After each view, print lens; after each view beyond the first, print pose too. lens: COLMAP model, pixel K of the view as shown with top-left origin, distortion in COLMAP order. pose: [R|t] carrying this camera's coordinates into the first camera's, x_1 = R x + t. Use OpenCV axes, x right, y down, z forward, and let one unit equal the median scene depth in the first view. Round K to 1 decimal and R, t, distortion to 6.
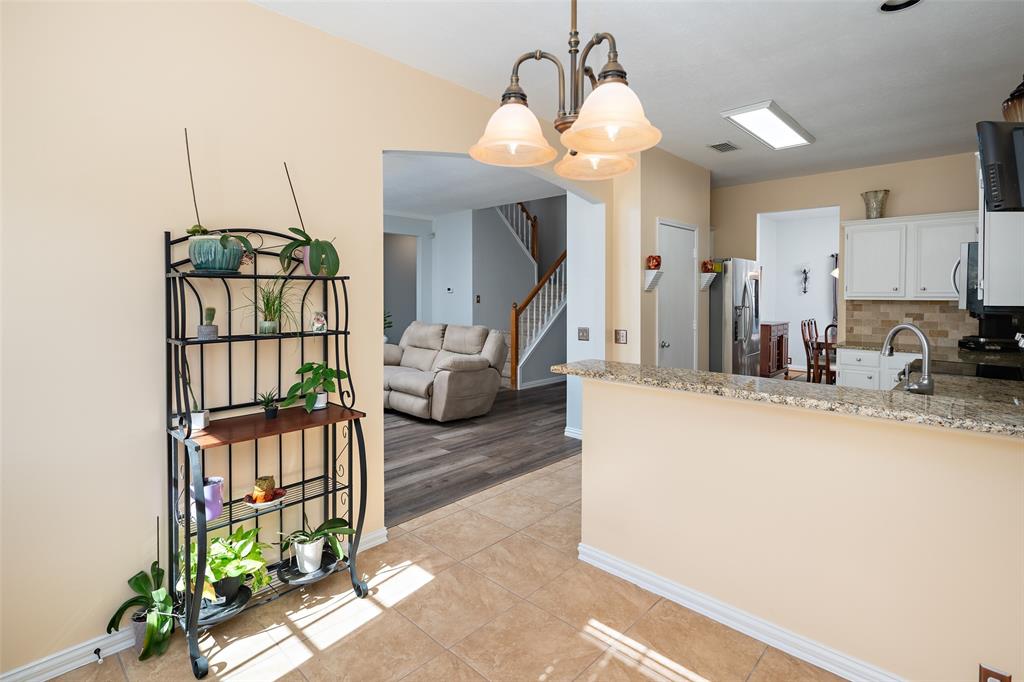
lens RADIAL K [[495.2, 0, 501.1], [0, 495.2, 303.2], [0, 0, 1]] dist [0.004164, -0.000424]
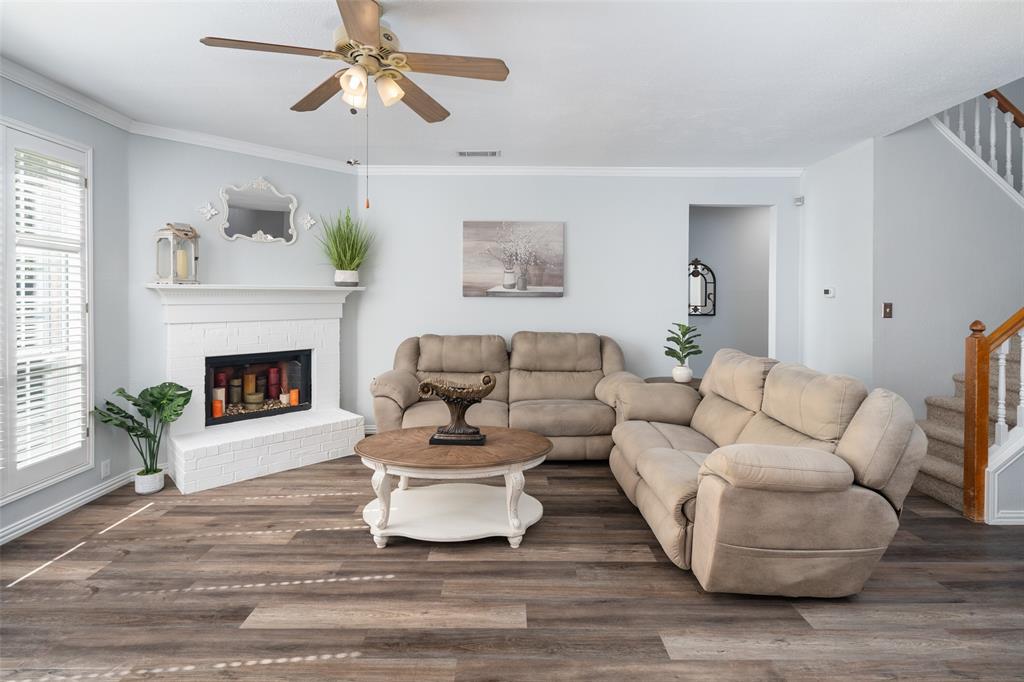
lens RADIAL K [[496.2, 0, 511.1], [0, 496.2, 302.4], [0, 0, 1]] dist [-0.002709, -0.001046]
pose [[0.705525, 0.009345, -0.708624, 0.066111], [-0.017867, 0.999830, -0.004604, -0.011599], [0.708460, 0.015909, 0.705572, 0.569868]]
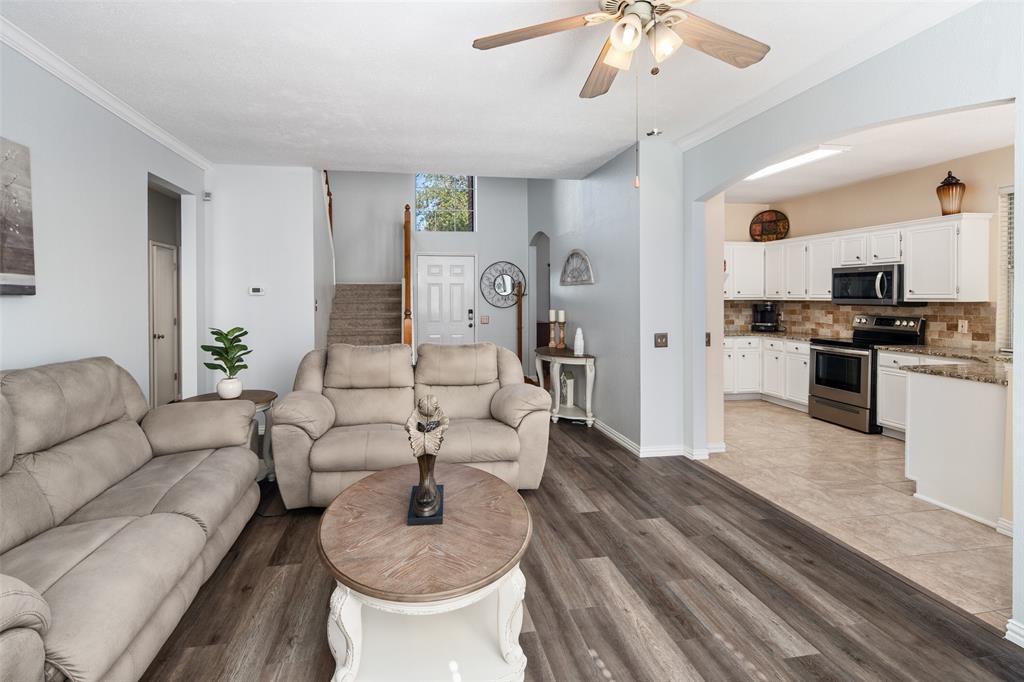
lens RADIAL K [[495.2, 0, 501.1], [0, 495.2, 303.2], [0, 0, 1]] dist [0.004164, -0.000424]
pose [[0.576062, -0.013709, 0.817291, -0.692057], [0.020439, 0.999788, 0.002364, -0.012245], [-0.817150, 0.015342, 0.576221, 0.660776]]
